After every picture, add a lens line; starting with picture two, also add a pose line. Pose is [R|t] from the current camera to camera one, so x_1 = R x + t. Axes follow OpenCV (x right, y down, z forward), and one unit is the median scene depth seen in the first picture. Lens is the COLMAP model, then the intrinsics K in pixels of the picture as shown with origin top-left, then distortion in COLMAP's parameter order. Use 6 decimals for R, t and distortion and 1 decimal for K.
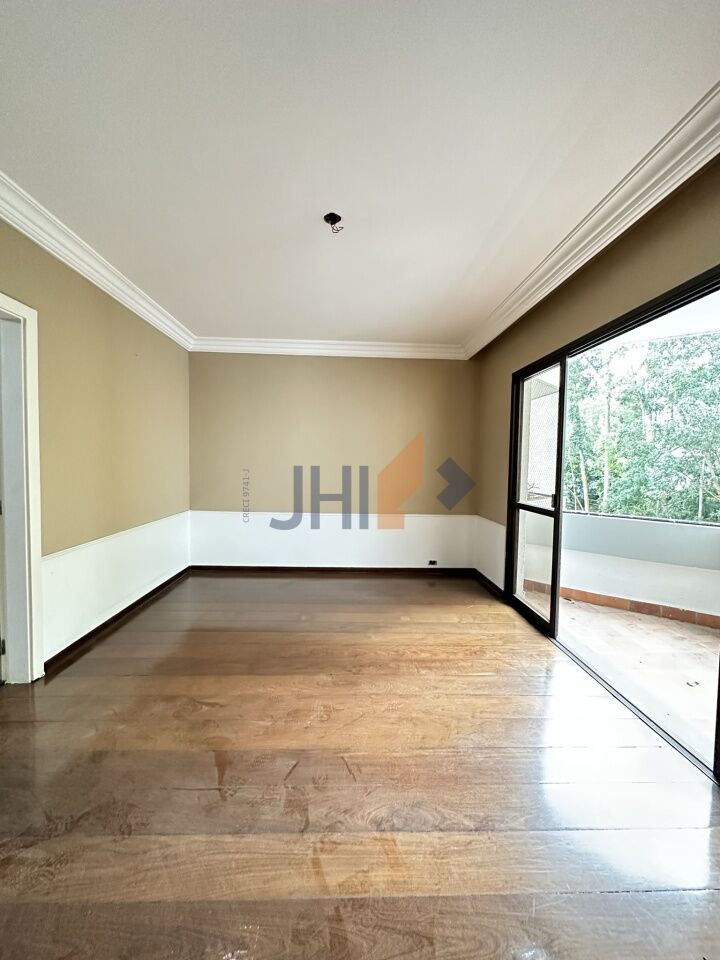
lens RADIAL K [[380.2, 0, 359.1], [0, 380.2, 479.3], [0, 0, 1]] dist [-0.004563, 0.000093]
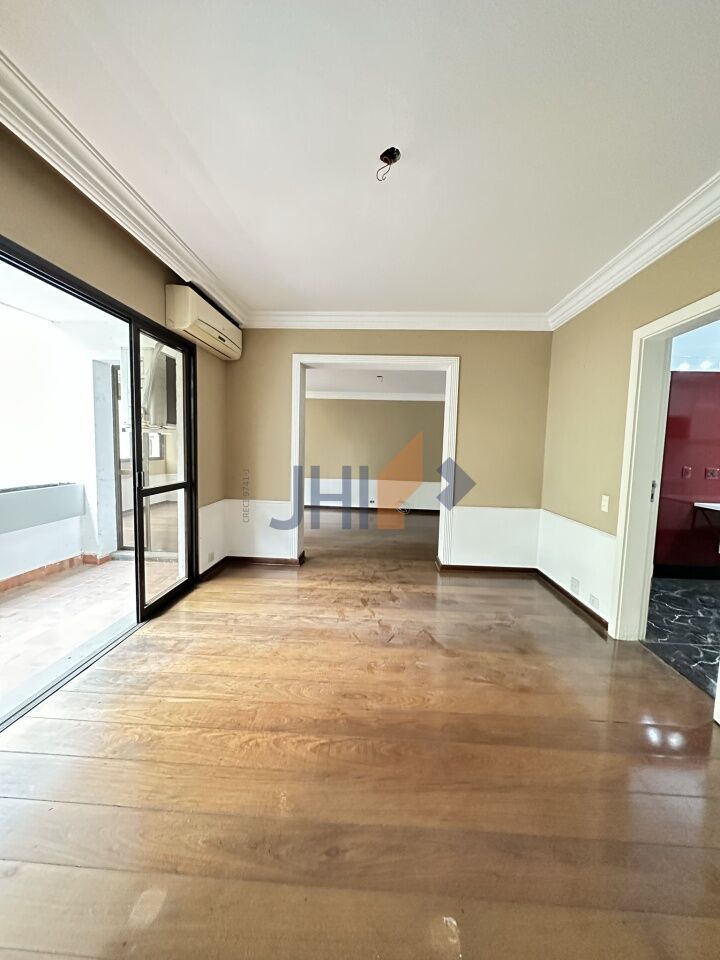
lens RADIAL K [[380.2, 0, 359.1], [0, 380.2, 479.3], [0, 0, 1]] dist [-0.004563, 0.000093]
pose [[-0.994924, -0.051275, 0.086585, -0.116654], [-0.039904, 0.990933, 0.128296, -0.088589], [-0.092378, 0.124190, -0.987949, 2.008923]]
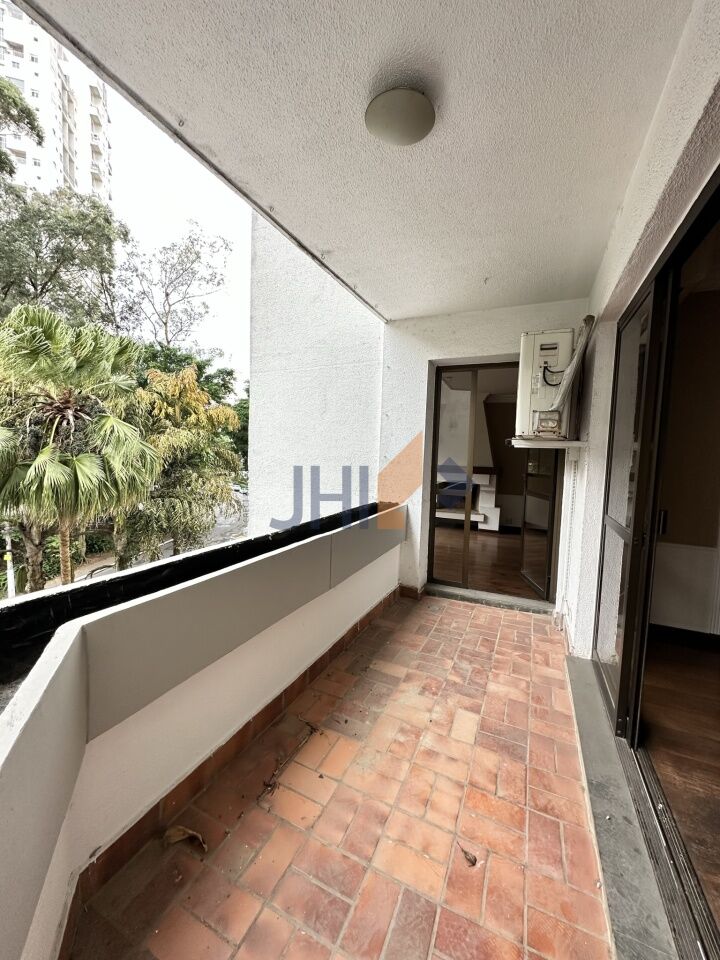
lens RADIAL K [[380.2, 0, 359.1], [0, 380.2, 479.3], [0, 0, 1]] dist [-0.004563, 0.000093]
pose [[-0.891975, -0.076550, 0.445558, 0.987446], [-0.027274, 0.992877, 0.115983, -0.059095], [-0.451262, 0.091302, -0.887709, 1.790501]]
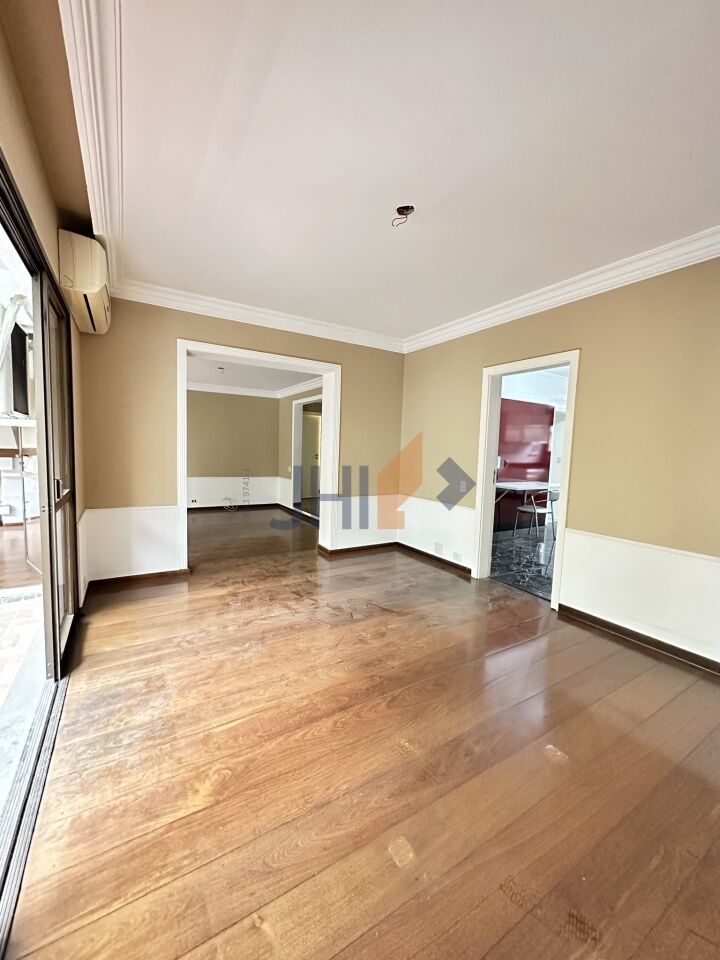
lens RADIAL K [[380.2, 0, 359.1], [0, 380.2, 479.3], [0, 0, 1]] dist [-0.004563, 0.000093]
pose [[-0.872068, -0.005984, -0.489349, 0.554664], [-0.069969, 0.991177, 0.112571, -0.080746], [0.484357, 0.132409, -0.864792, 2.005062]]
